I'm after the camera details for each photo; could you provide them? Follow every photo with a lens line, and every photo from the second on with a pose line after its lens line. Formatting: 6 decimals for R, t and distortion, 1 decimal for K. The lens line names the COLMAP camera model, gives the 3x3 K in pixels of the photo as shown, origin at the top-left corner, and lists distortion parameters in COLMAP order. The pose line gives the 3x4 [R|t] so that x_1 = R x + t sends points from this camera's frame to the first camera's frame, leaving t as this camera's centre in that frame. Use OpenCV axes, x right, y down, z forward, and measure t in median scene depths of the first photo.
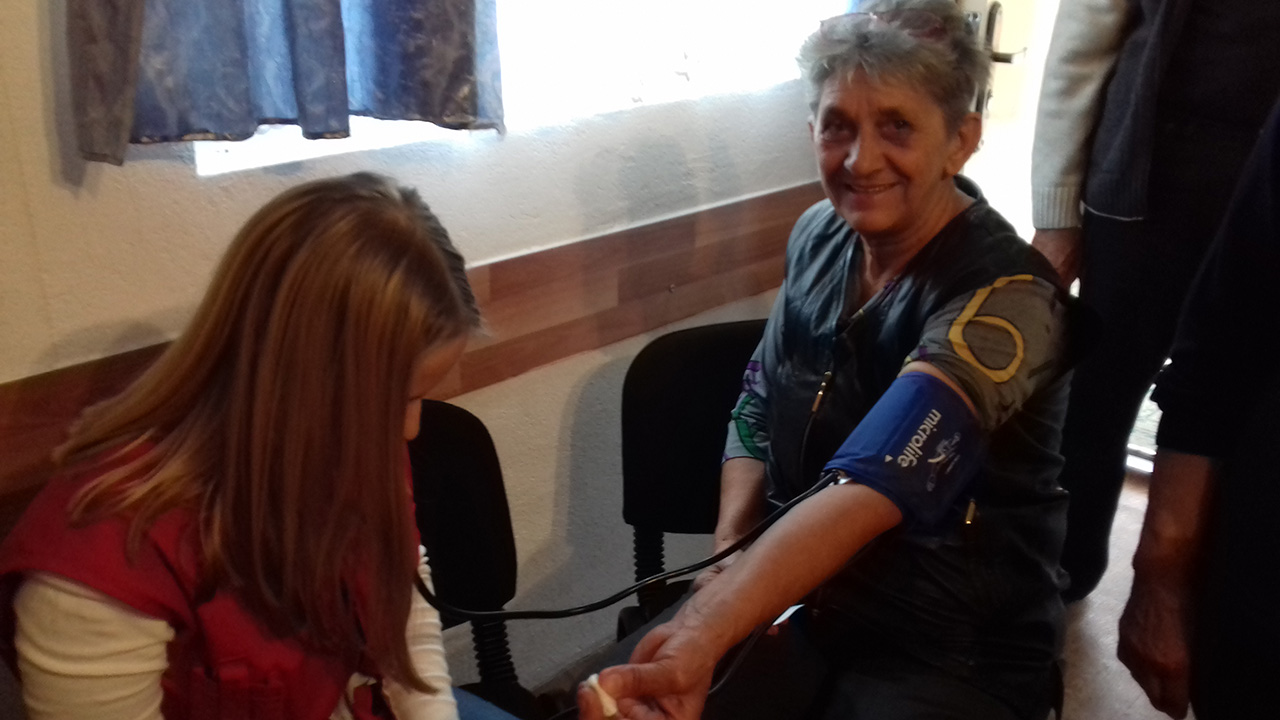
lens RADIAL K [[1156.2, 0, 640.0], [0, 1156.2, 360.0], [0, 0, 1]] dist [0.062979, -0.152117]
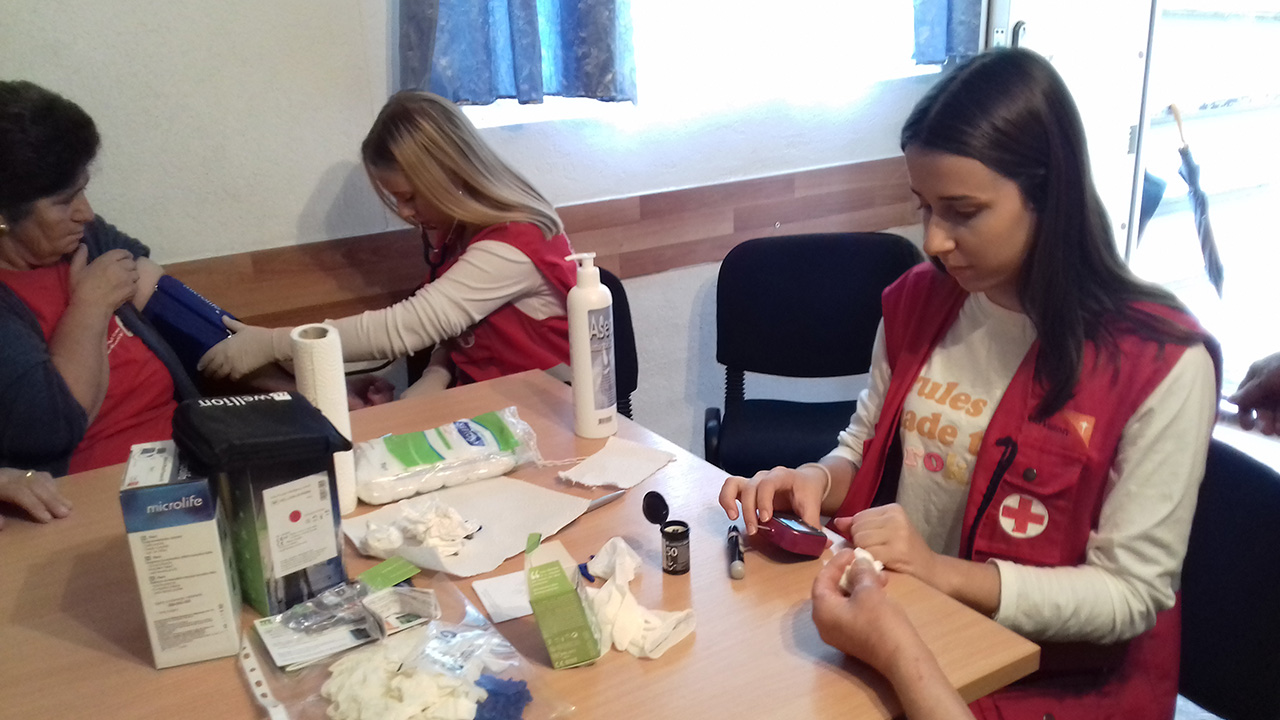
lens RADIAL K [[1156.2, 0, 640.0], [0, 1156.2, 360.0], [0, 0, 1]] dist [0.062979, -0.152117]
pose [[0.967496, 0.032199, -0.250829, 0.342852], [-0.045226, 0.997901, -0.046345, 0.268395], [0.248810, 0.056183, 0.966921, -0.642385]]
